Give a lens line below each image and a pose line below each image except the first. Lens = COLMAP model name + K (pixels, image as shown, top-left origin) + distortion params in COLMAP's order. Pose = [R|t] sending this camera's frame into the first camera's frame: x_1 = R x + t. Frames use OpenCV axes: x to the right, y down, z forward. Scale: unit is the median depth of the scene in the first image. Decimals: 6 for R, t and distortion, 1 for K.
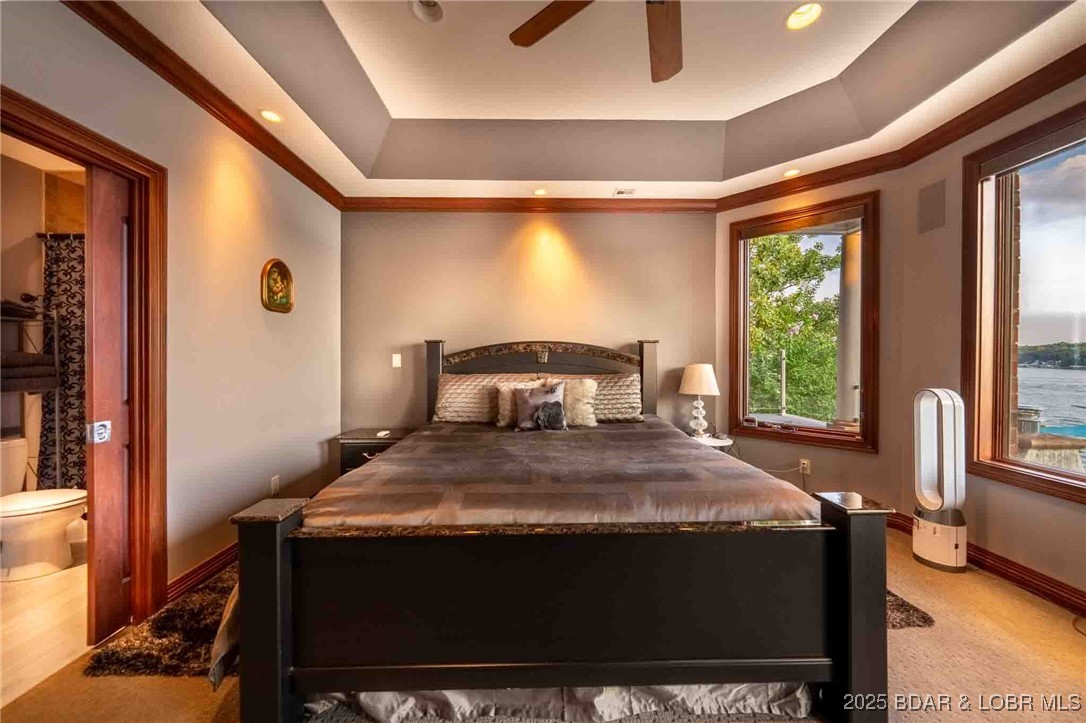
lens RADIAL K [[378.1, 0, 542.8], [0, 378.1, 362.4], [0, 0, 1]] dist [-0.002034, 0.000178]
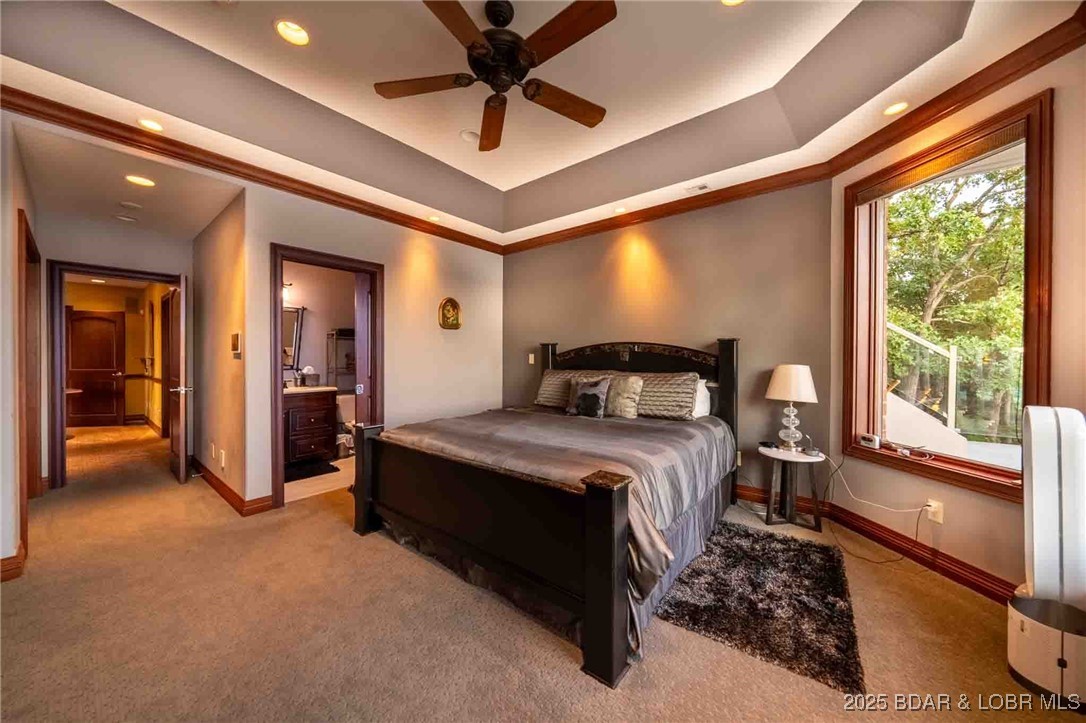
lens RADIAL K [[378.1, 0, 544.2], [0, 378.1, 362.3], [0, 0, 1]] dist [-0.002034, 0.000178]
pose [[0.768232, 0.010410, -0.640086, 0.650496], [-0.008994, 0.999945, 0.005467, -0.000333], [0.640108, 0.001557, 0.768283, -0.013144]]
